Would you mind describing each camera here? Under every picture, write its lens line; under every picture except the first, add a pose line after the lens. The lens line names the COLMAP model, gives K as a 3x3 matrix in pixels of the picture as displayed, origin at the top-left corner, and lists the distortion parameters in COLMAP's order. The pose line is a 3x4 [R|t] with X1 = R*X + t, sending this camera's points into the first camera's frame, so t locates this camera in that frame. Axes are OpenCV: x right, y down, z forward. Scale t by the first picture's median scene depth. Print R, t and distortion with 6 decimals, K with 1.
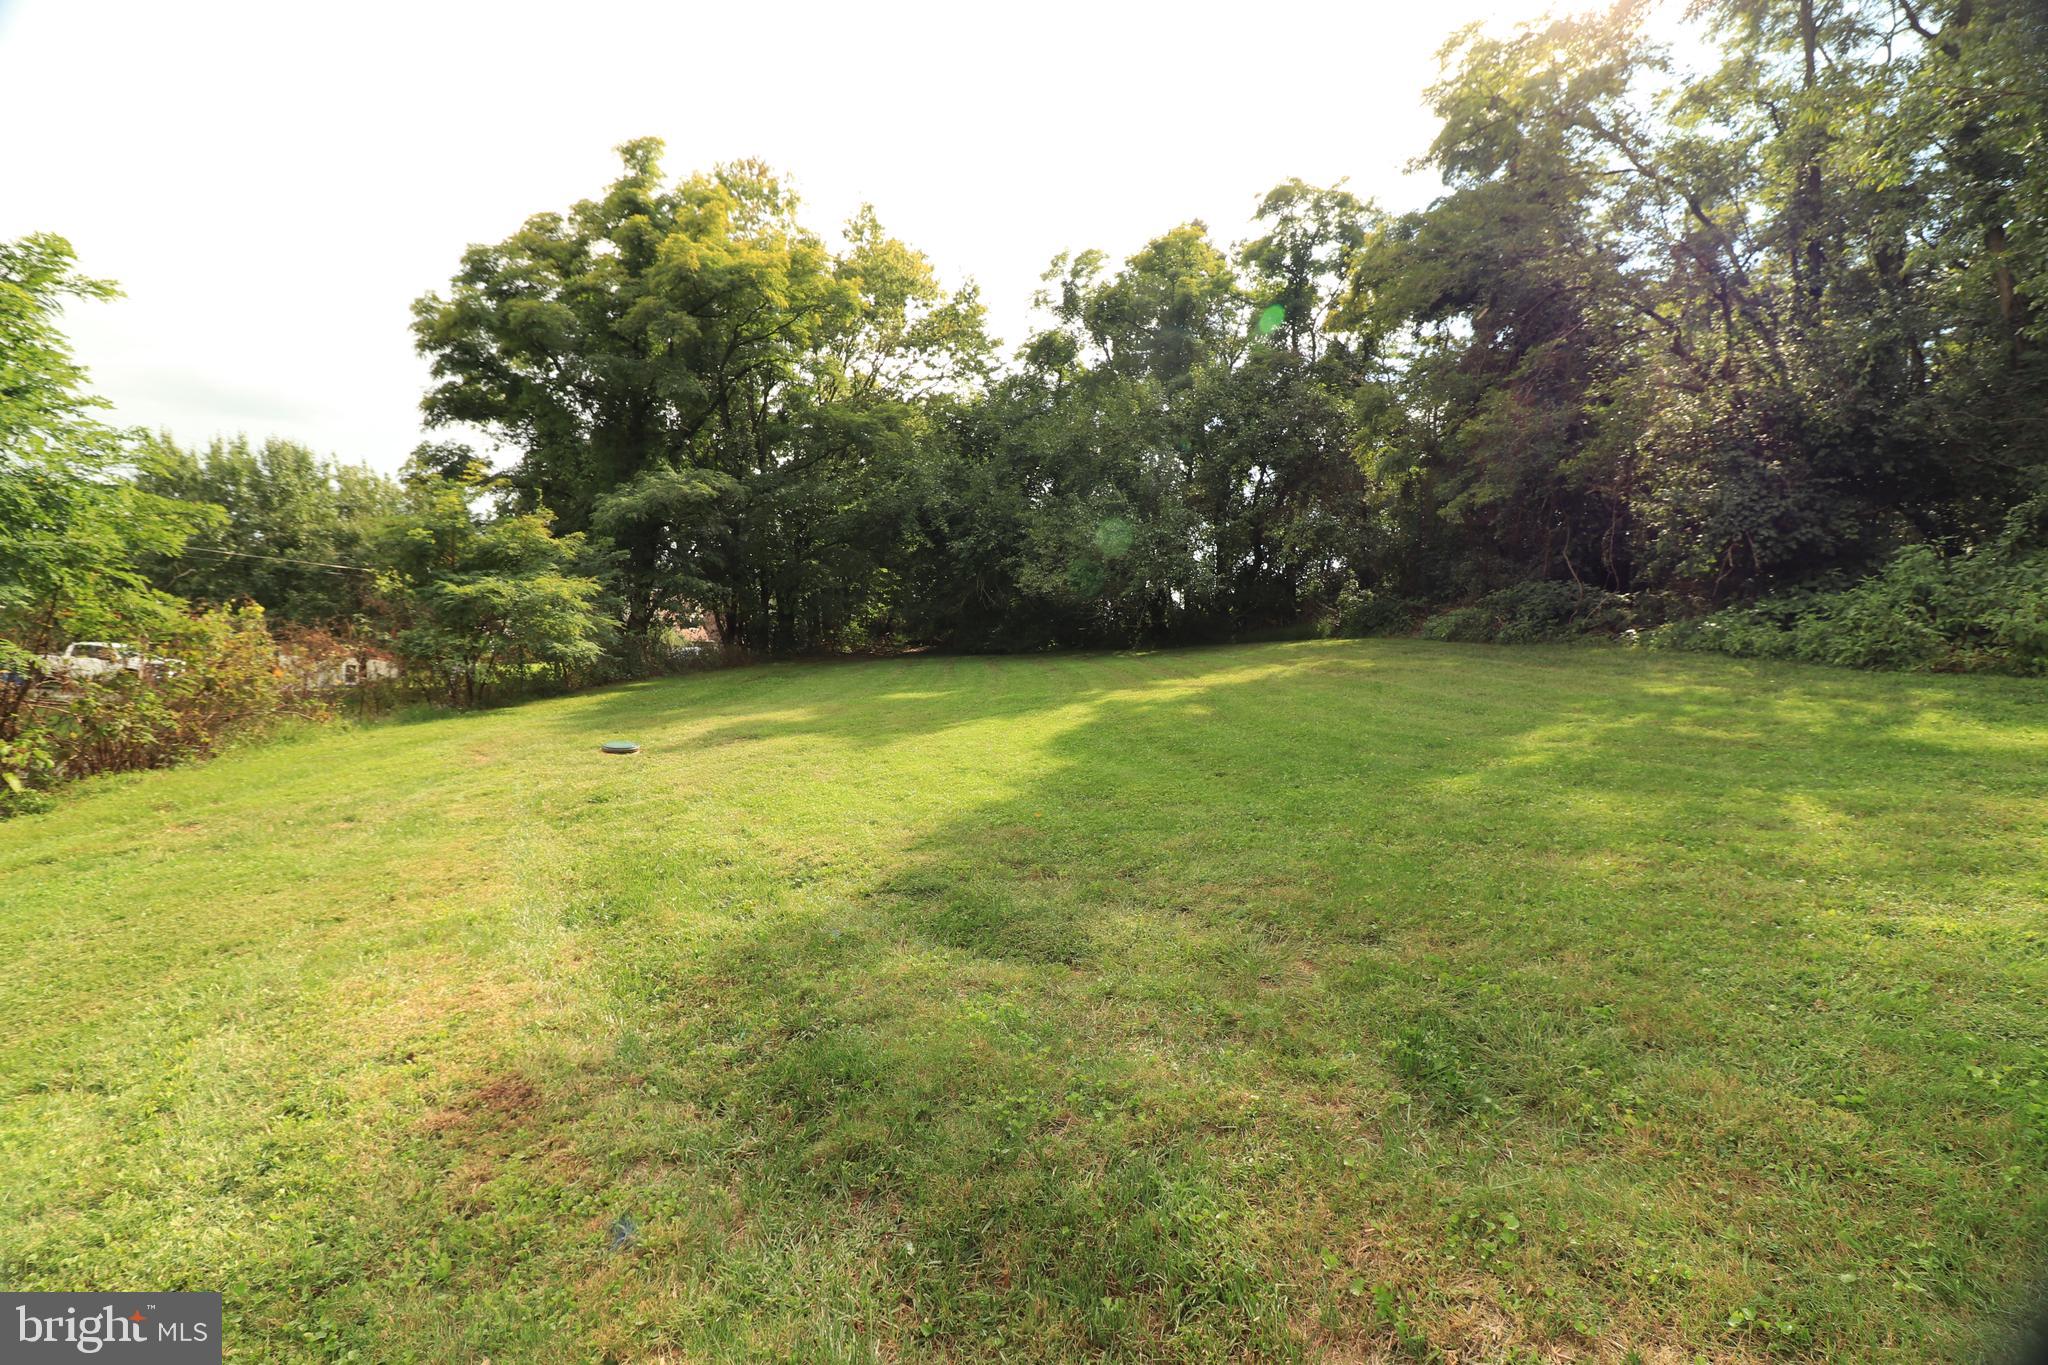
lens RADIAL K [[970.5, 0, 1024.4], [0, 970.5, 652.3], [0, 0, 1]] dist [0.000756, -0.017351]
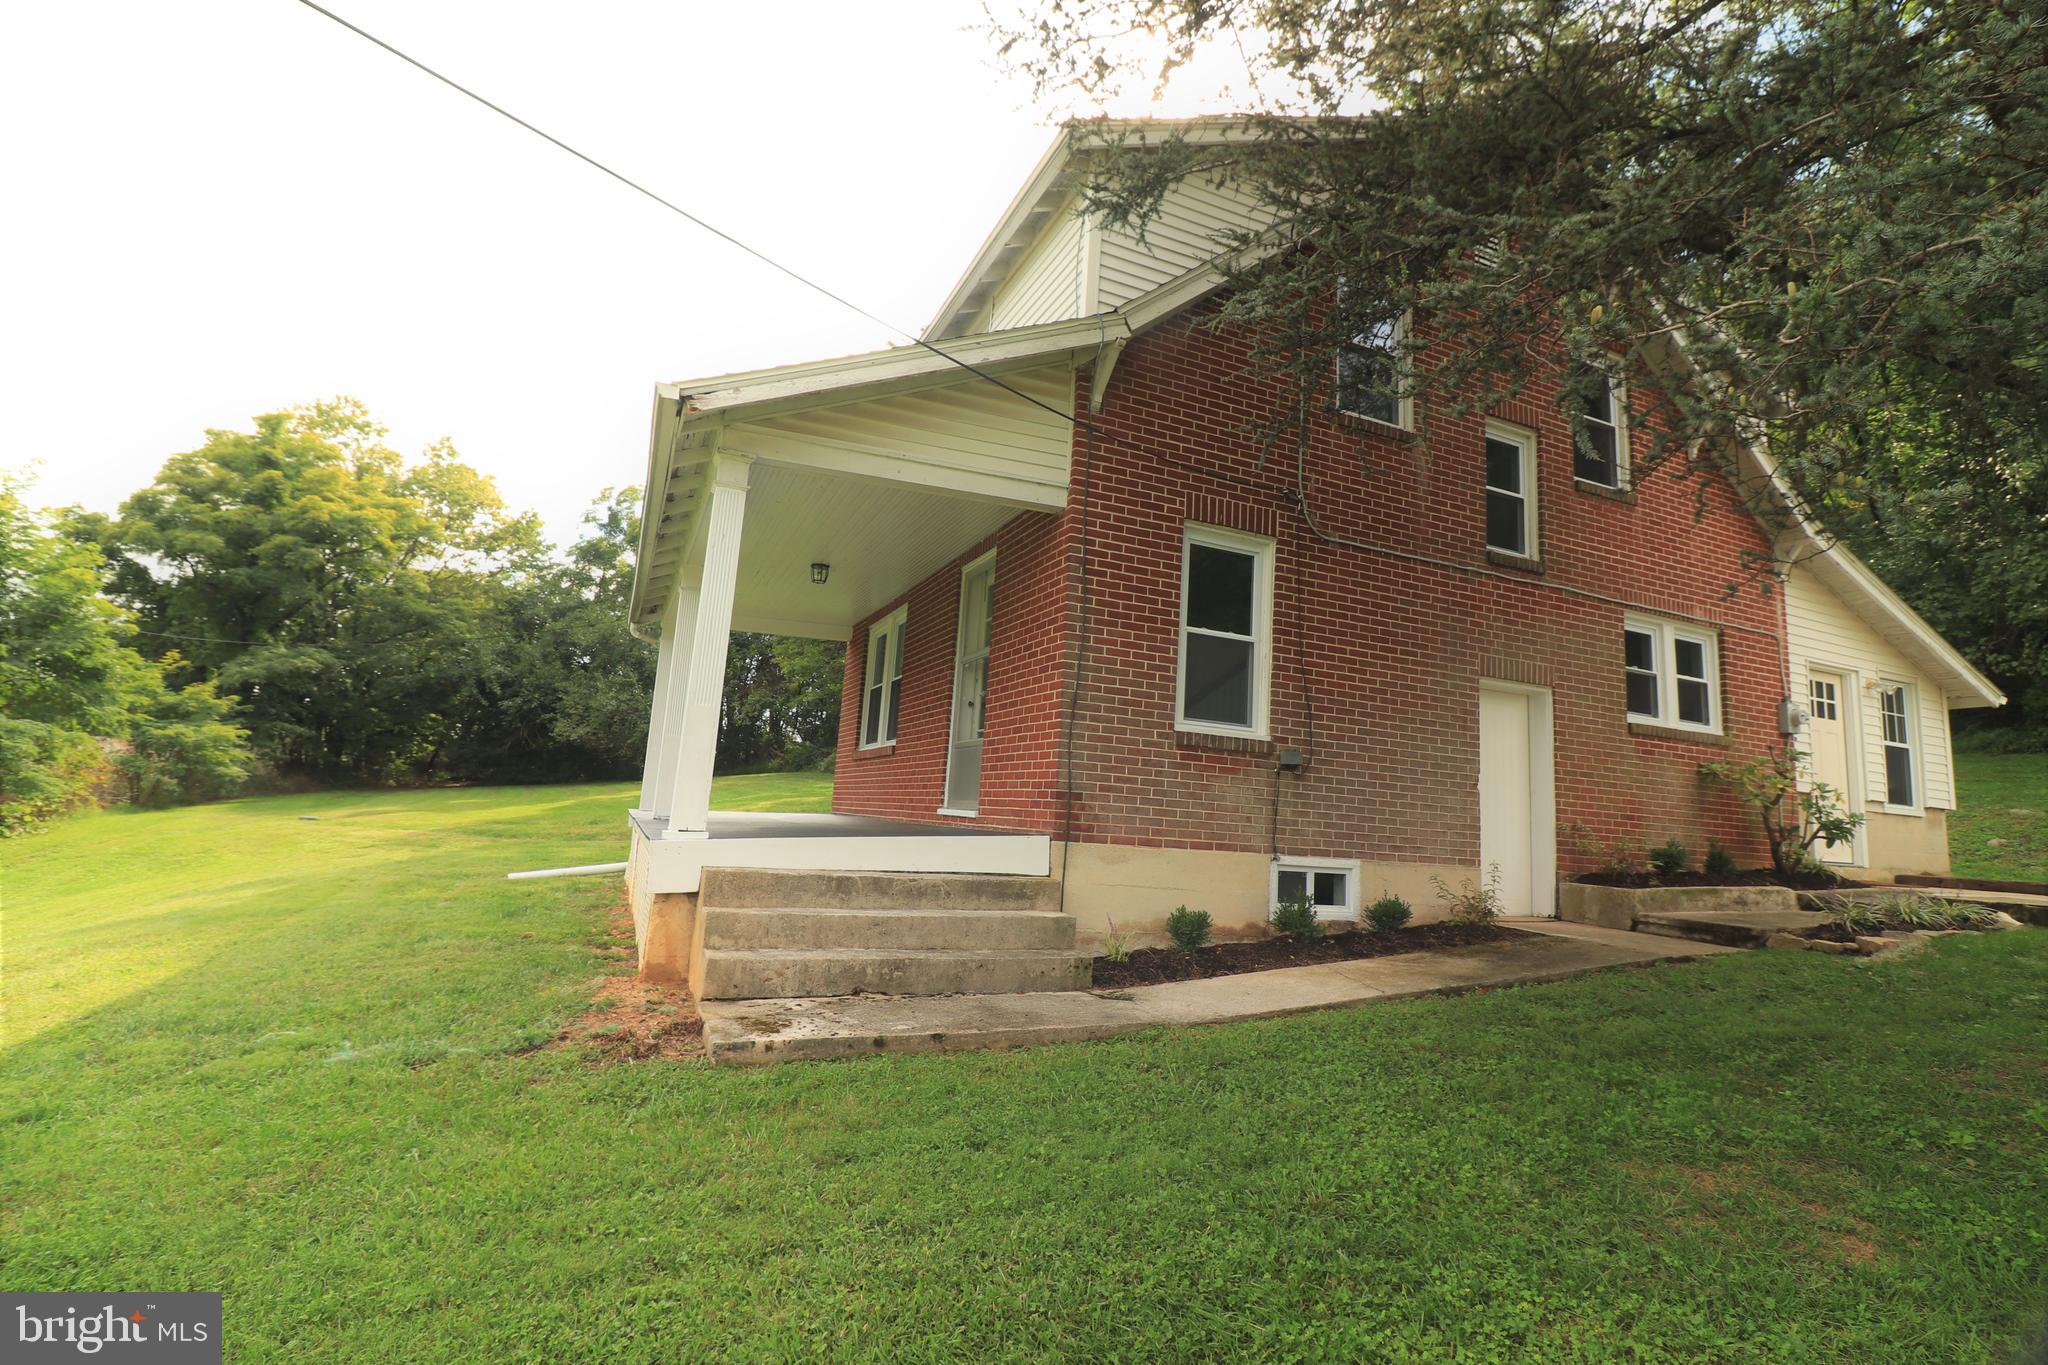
lens RADIAL K [[926.9, 0, 1024.0], [0, 926.9, 661.9], [0, 0, 1]] dist [0.000221, -0.014205]
pose [[0.900818, 0.055747, 0.430603, 0.021581], [0.006668, 0.989831, -0.142095, 0.021456], [-0.434146, 0.130874, 0.891285, -0.465944]]
